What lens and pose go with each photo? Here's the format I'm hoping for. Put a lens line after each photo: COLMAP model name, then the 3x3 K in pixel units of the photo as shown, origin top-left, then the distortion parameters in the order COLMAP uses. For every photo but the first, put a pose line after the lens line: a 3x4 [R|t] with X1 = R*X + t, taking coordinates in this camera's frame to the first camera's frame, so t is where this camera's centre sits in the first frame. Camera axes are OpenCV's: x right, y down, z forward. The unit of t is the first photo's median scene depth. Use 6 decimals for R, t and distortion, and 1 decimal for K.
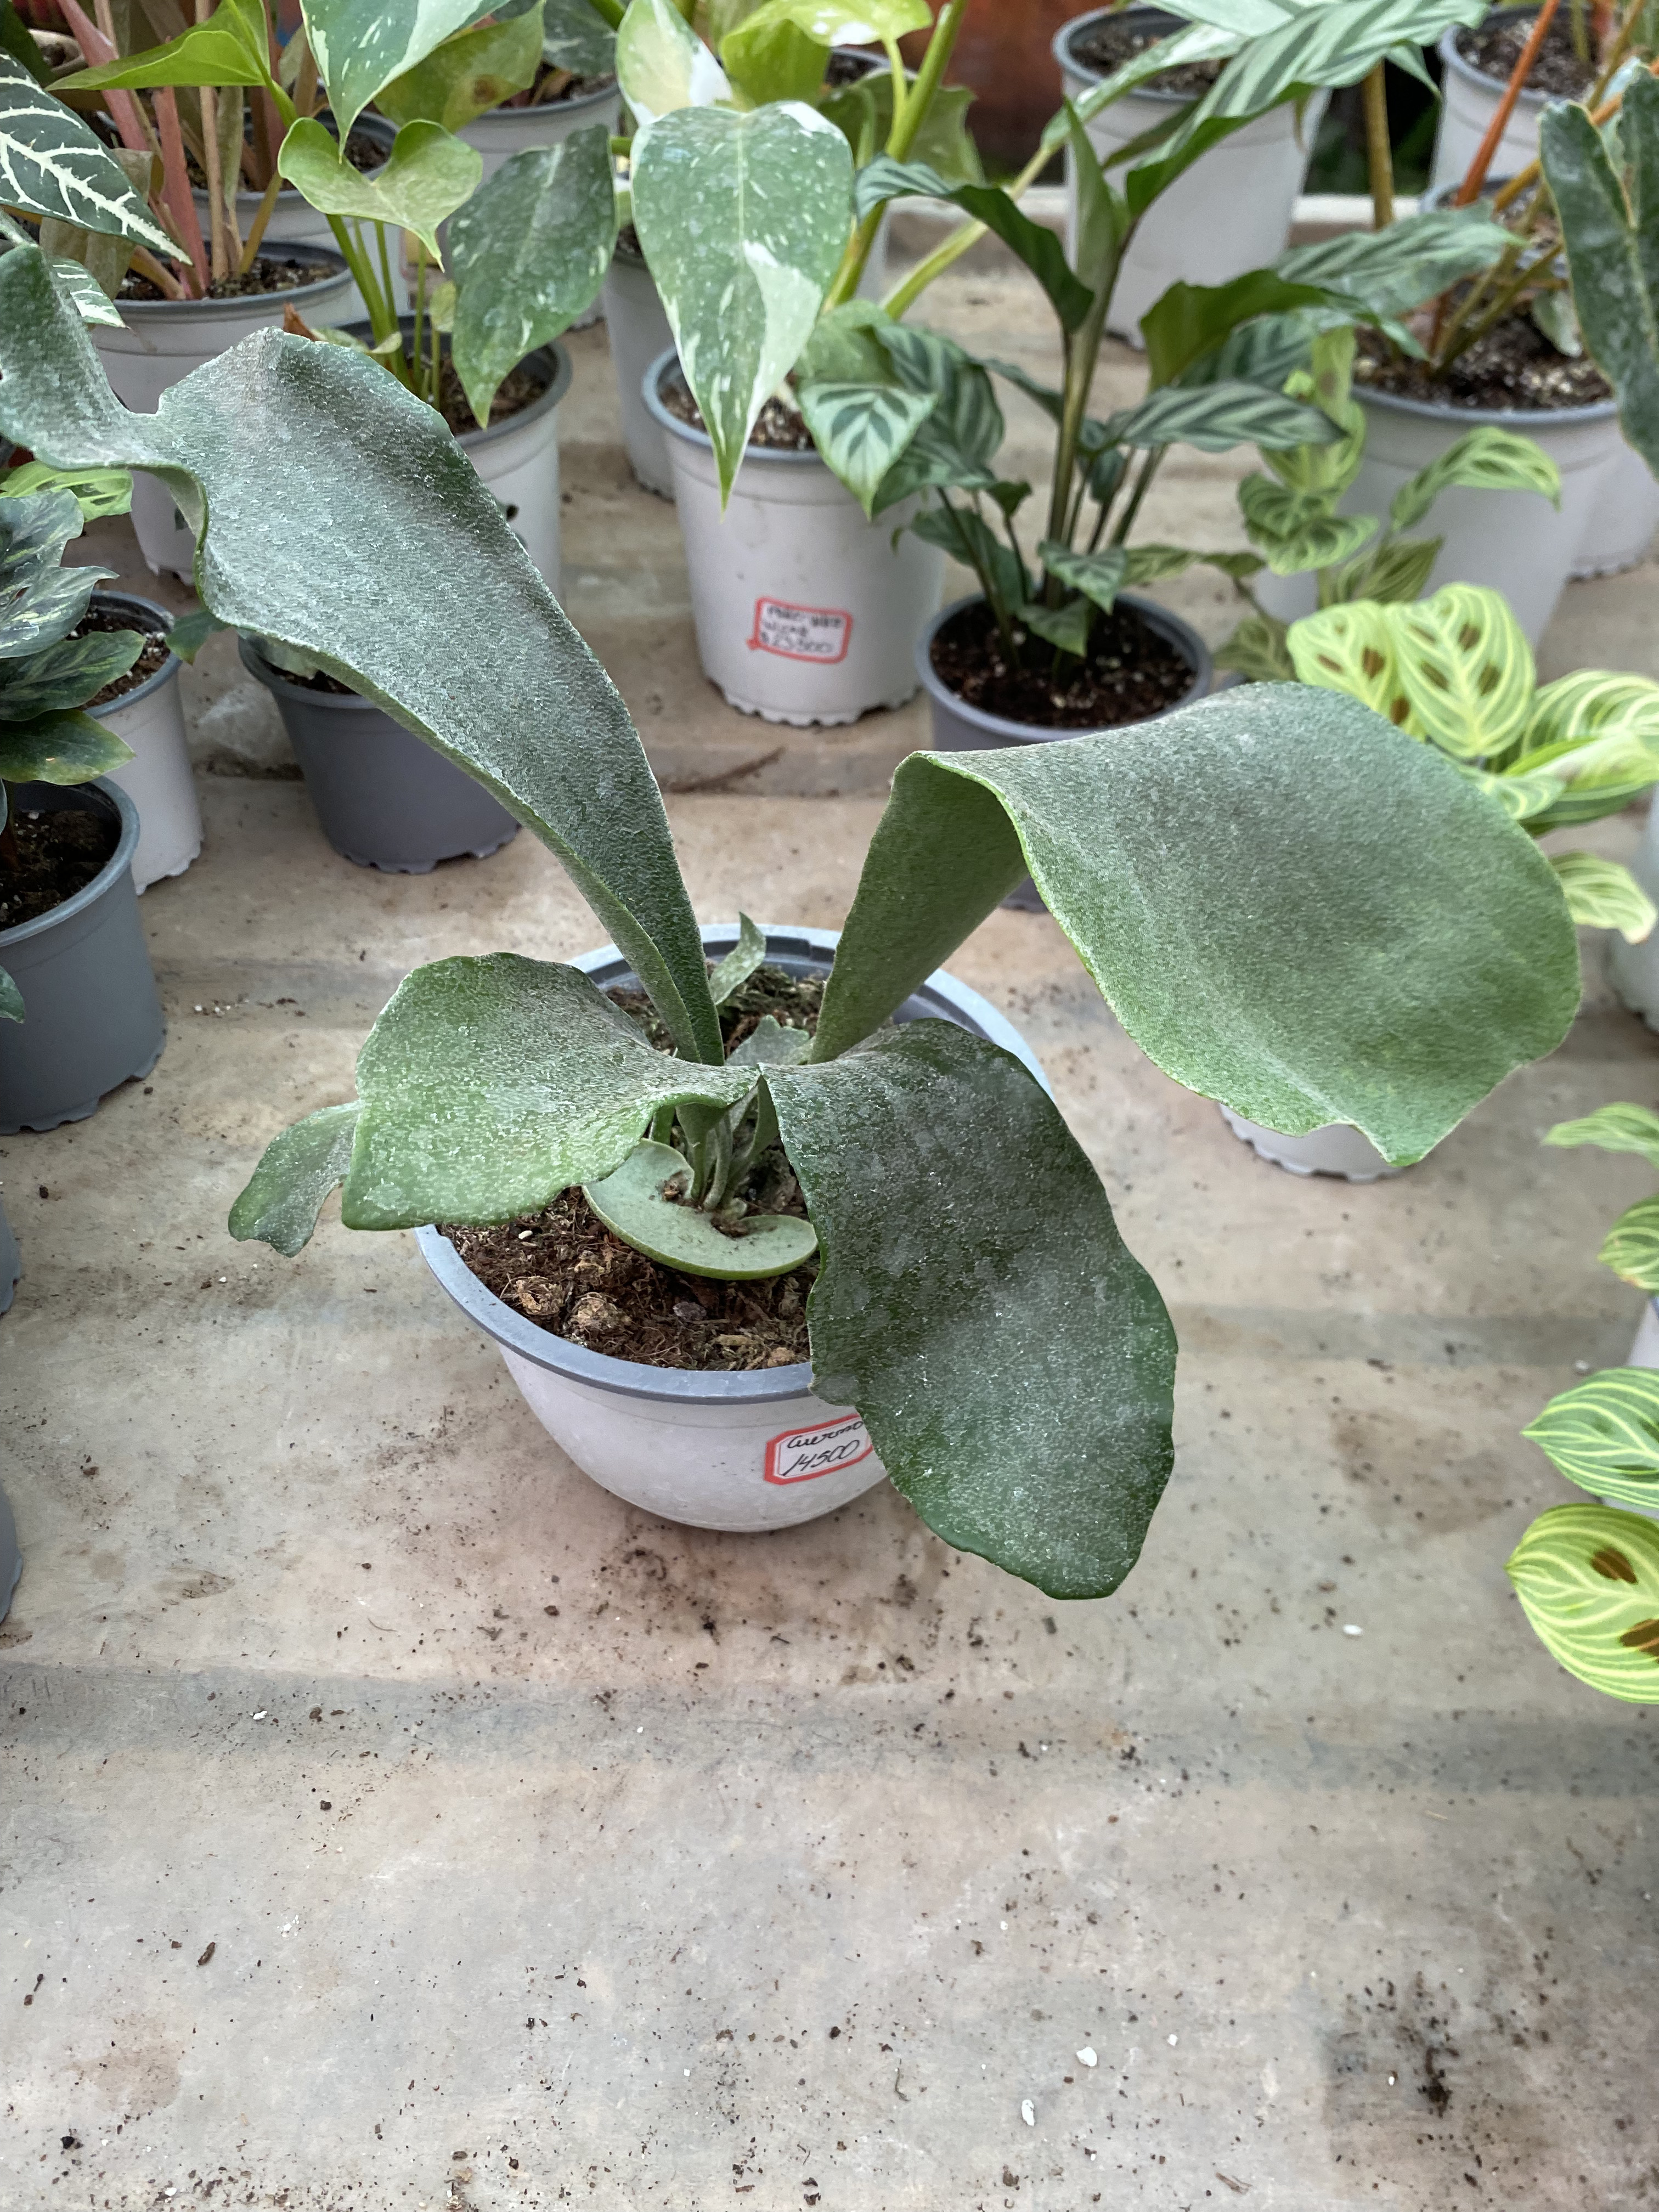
lens RADIAL K [[1675.0, 0, 838.2], [0, 1675.0, 1089.4], [0, 0, 1]] dist [-0.000506, -0.013806]
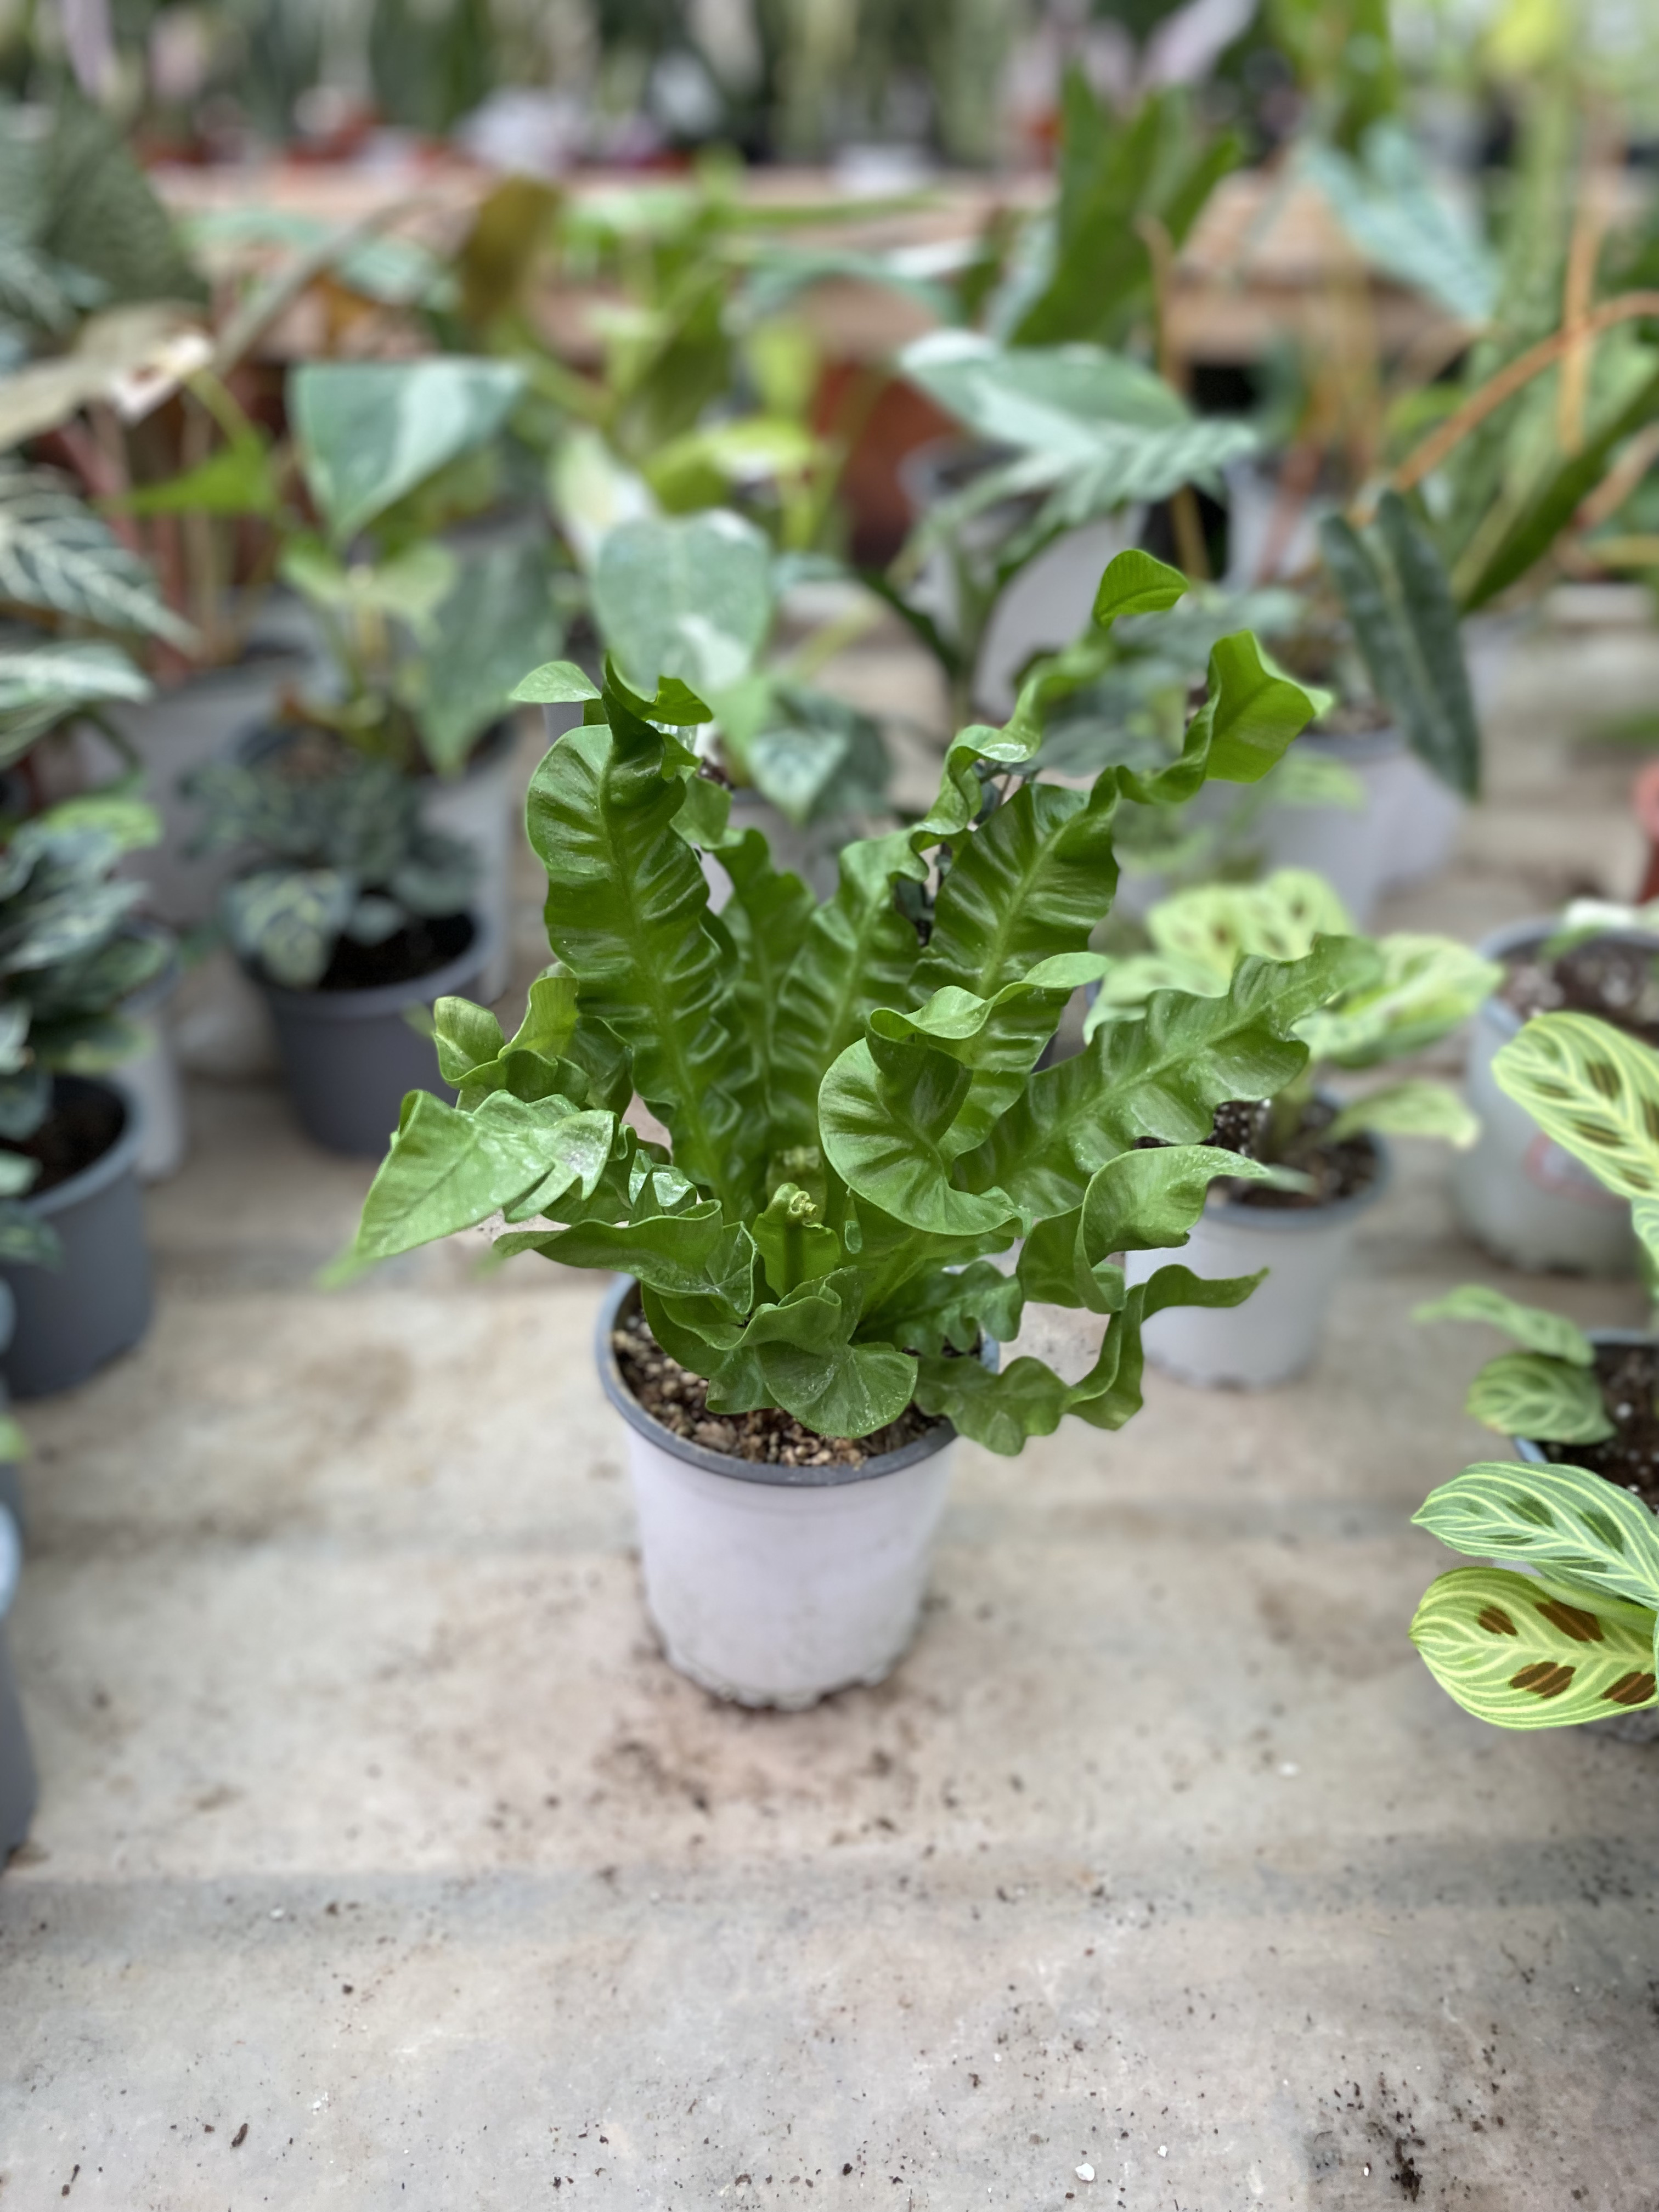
lens RADIAL K [[1666.0, 0, 837.3], [0, 1666.0, 1101.8], [0, 0, 1]] dist [0.008503, -0.022926]
pose [[0.996768, -0.035061, 0.072279, -0.054173], [0.049036, 0.978216, -0.201717, 0.104783], [-0.063632, 0.204610, 0.976773, -0.145788]]
